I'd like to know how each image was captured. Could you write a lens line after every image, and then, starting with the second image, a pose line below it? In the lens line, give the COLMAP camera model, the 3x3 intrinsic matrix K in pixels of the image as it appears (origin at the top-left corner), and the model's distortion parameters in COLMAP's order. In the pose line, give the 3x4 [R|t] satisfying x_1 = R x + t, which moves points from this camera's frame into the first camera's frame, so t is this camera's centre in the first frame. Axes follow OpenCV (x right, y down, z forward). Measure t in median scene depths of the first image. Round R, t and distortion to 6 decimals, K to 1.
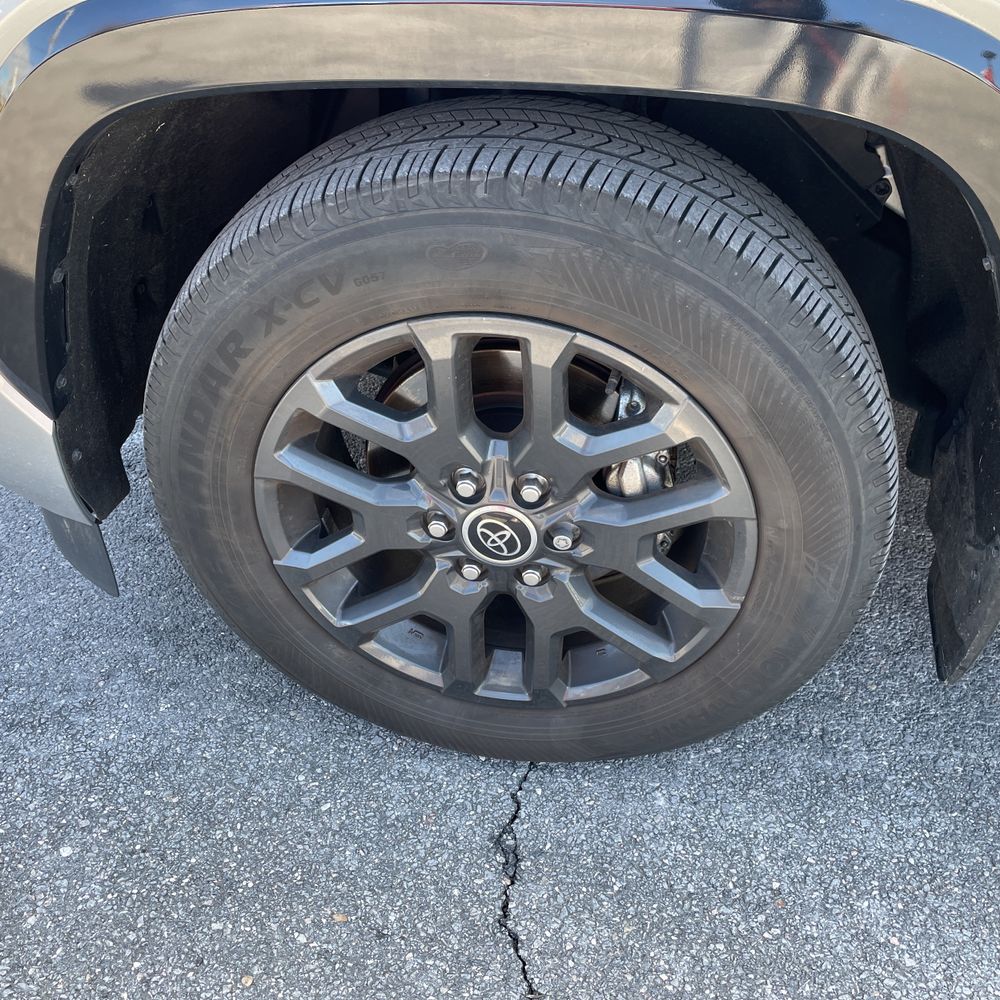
lens RADIAL K [[1052.2, 0, 498.1], [0, 1052.2, 543.5], [0, 0, 1]] dist [0.136858, -0.001822]
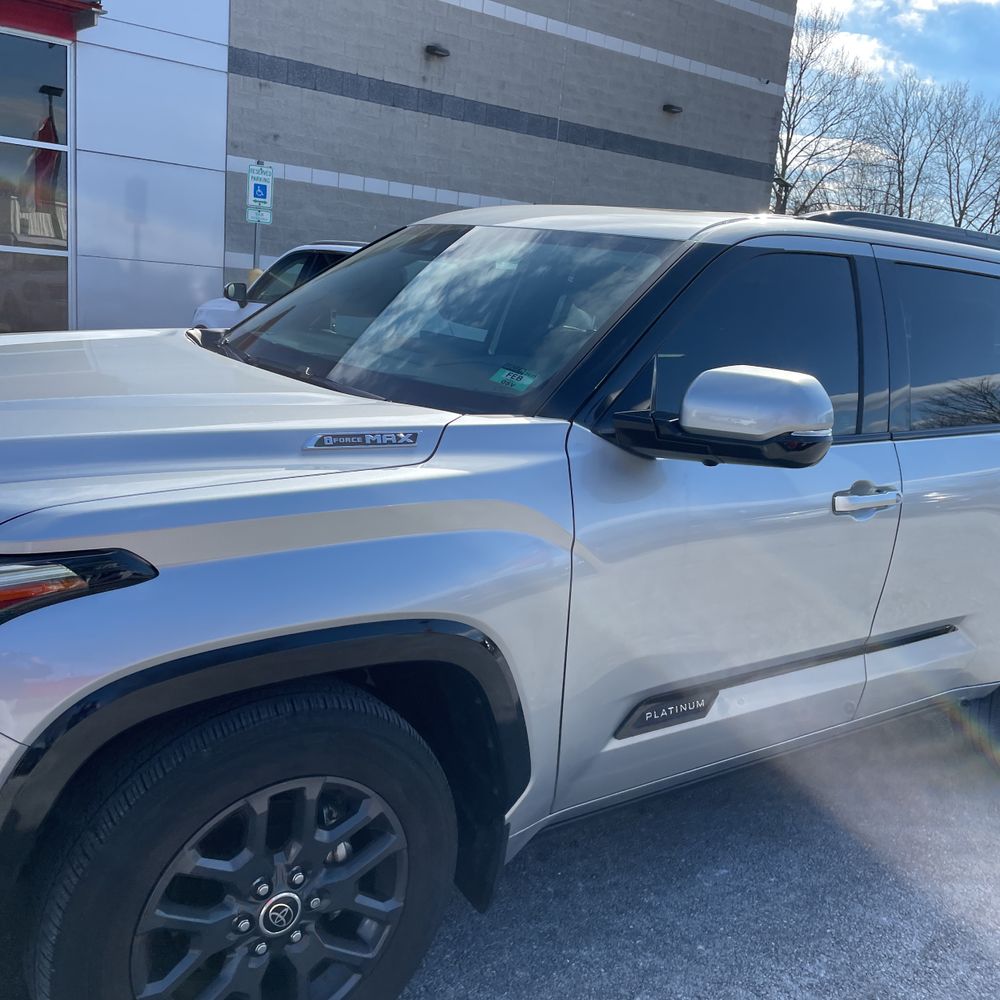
lens RADIAL K [[1018.8, 0, 500.3], [0, 1018.8, 478.2], [0, 0, 1]] dist [0.088285, -0.112262]
pose [[0.705956, -0.072771, 0.704507, -0.895227], [0.394093, 0.866859, -0.305363, 0.032577], [-0.588486, 0.493214, 0.640643, -0.641350]]
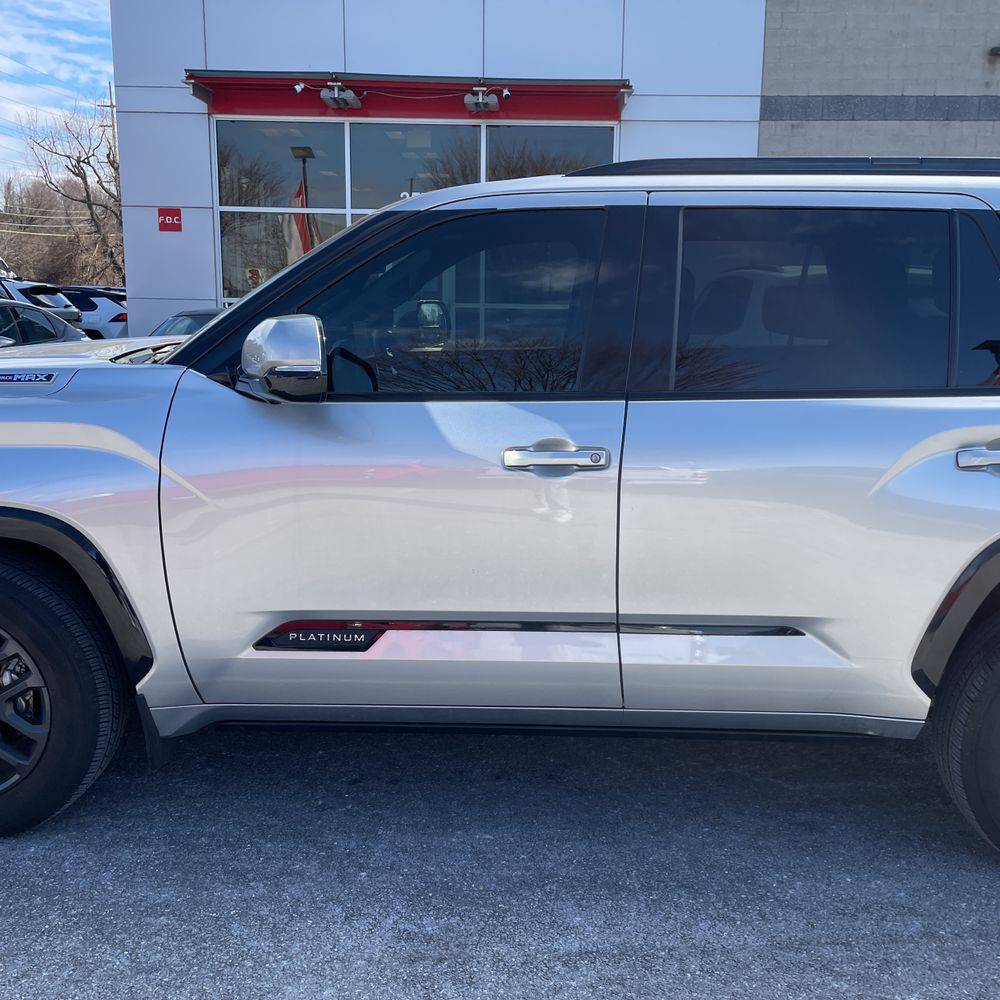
lens RADIAL K [[1018.8, 0, 500.3], [0, 1018.8, 478.2], [0, 0, 1]] dist [0.088285, -0.112262]
pose [[0.993072, -0.008061, 0.117233, 1.019063], [0.067275, 0.856972, -0.510954, 0.876151], [-0.096346, 0.515301, 0.851577, -1.484848]]
